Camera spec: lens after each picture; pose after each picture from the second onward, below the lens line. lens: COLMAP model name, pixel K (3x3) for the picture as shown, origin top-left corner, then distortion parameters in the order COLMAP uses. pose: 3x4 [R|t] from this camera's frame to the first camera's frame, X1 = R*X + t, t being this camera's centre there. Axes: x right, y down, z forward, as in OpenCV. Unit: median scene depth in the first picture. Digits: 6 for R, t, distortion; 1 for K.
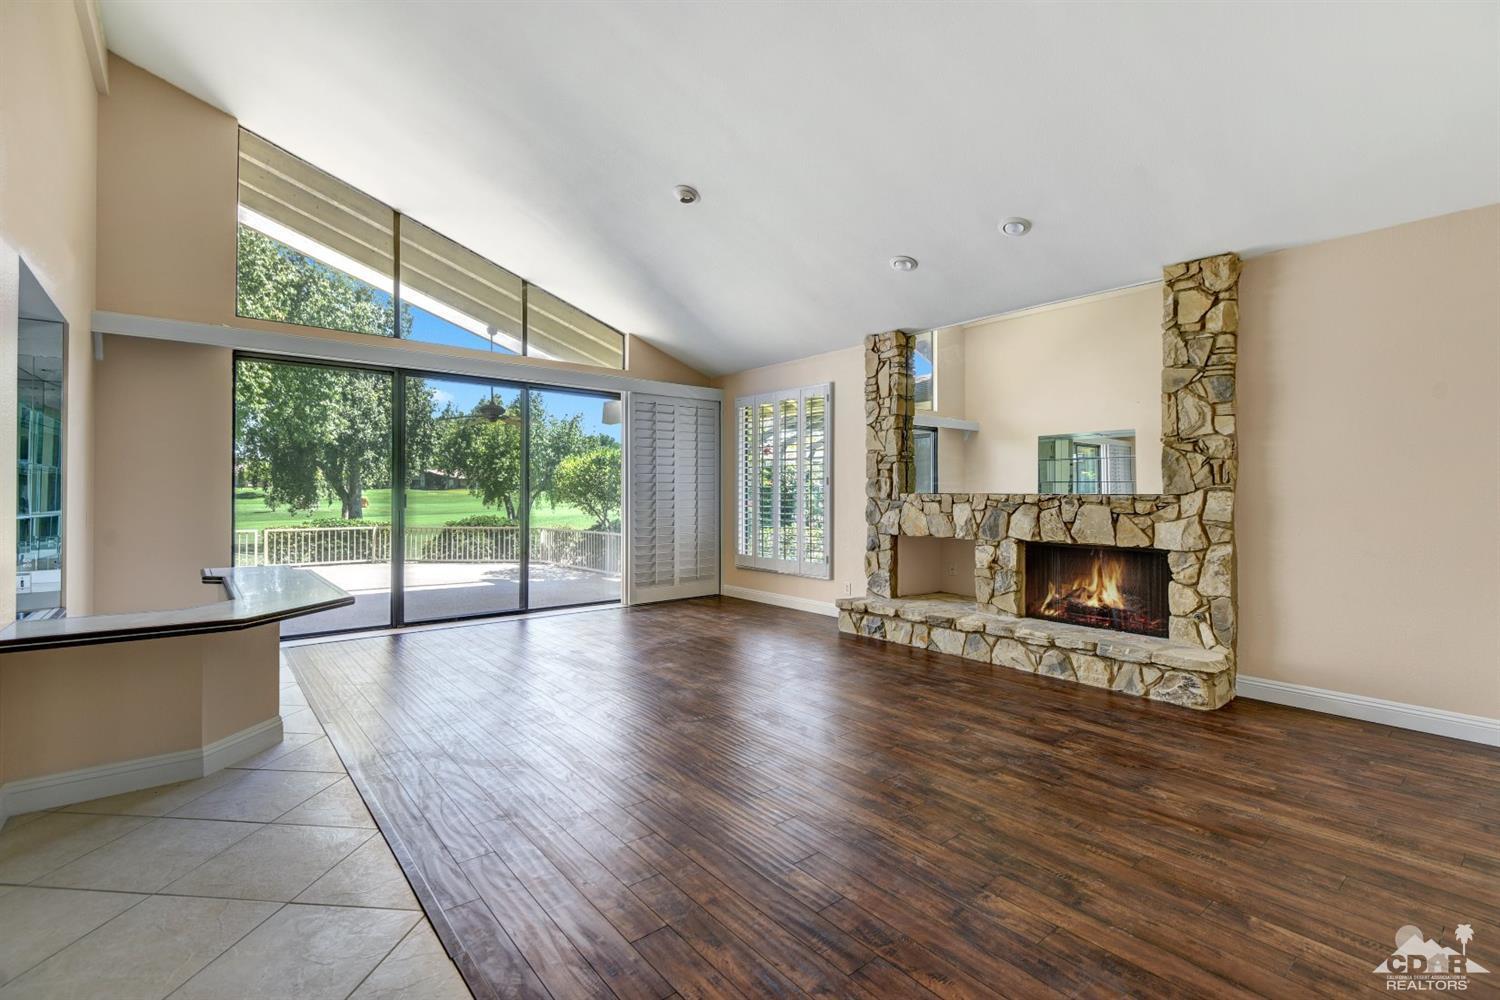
lens RADIAL K [[695.1, 0, 758.4], [0, 695.1, 490.8], [0, 0, 1]] dist [0.005527, -0.000320]
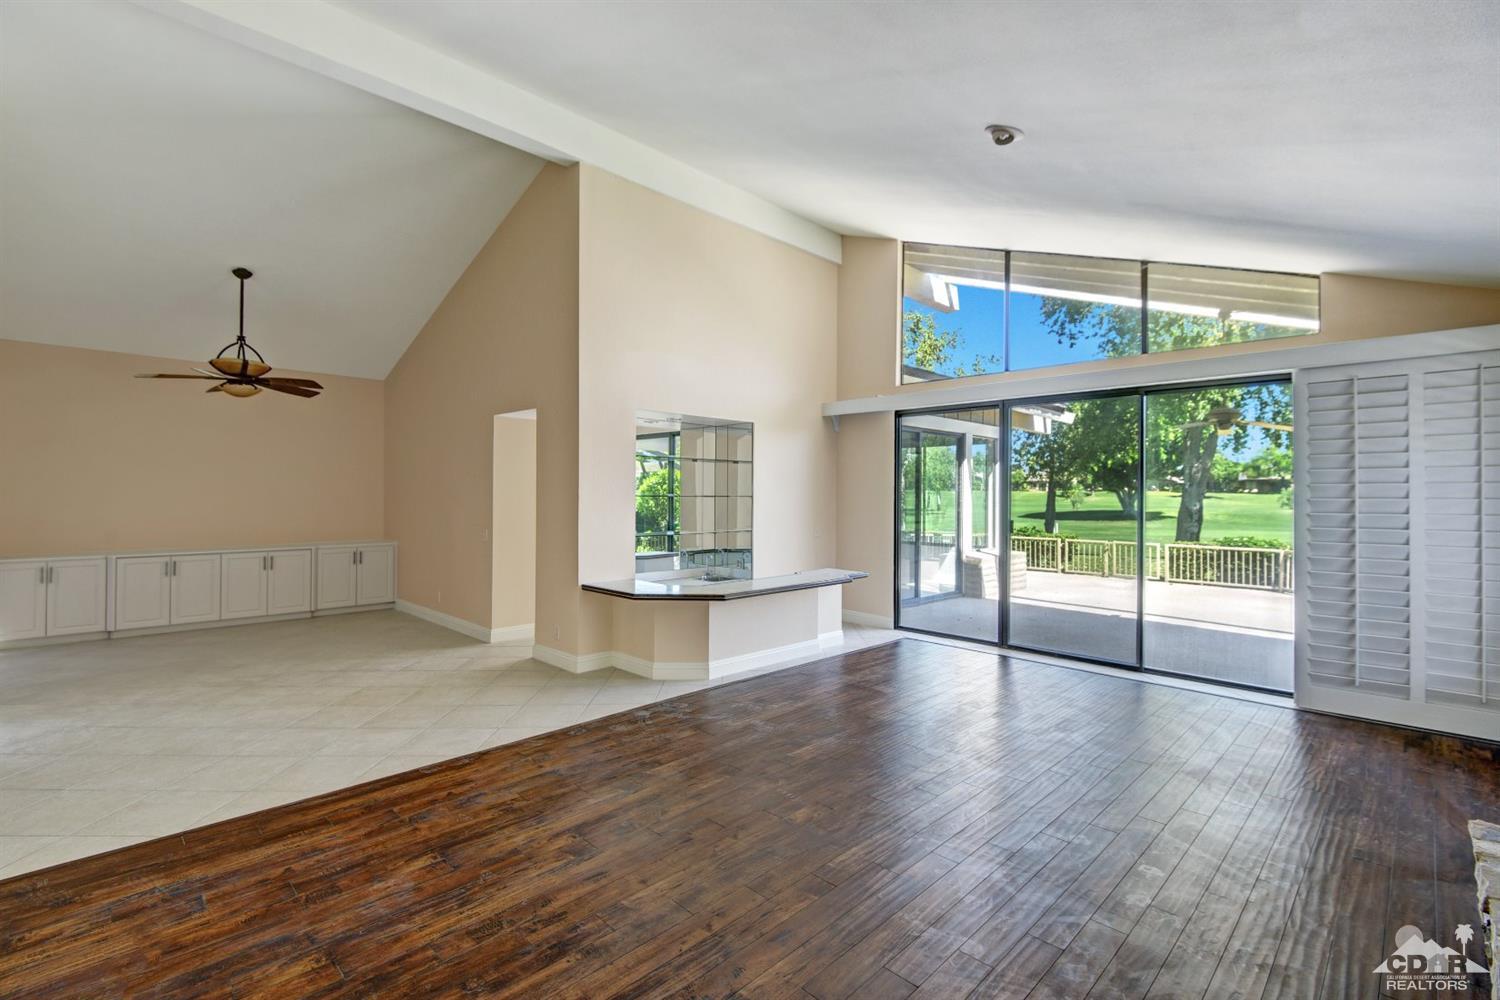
lens RADIAL K [[695.1, 0, 758.4], [0, 695.1, 490.8], [0, 0, 1]] dist [0.005527, -0.000320]
pose [[0.071639, -0.005285, -0.997417, 0.548303], [0.003652, 0.999981, -0.005036, -0.040644], [0.997424, -0.003281, 0.071657, 0.615116]]
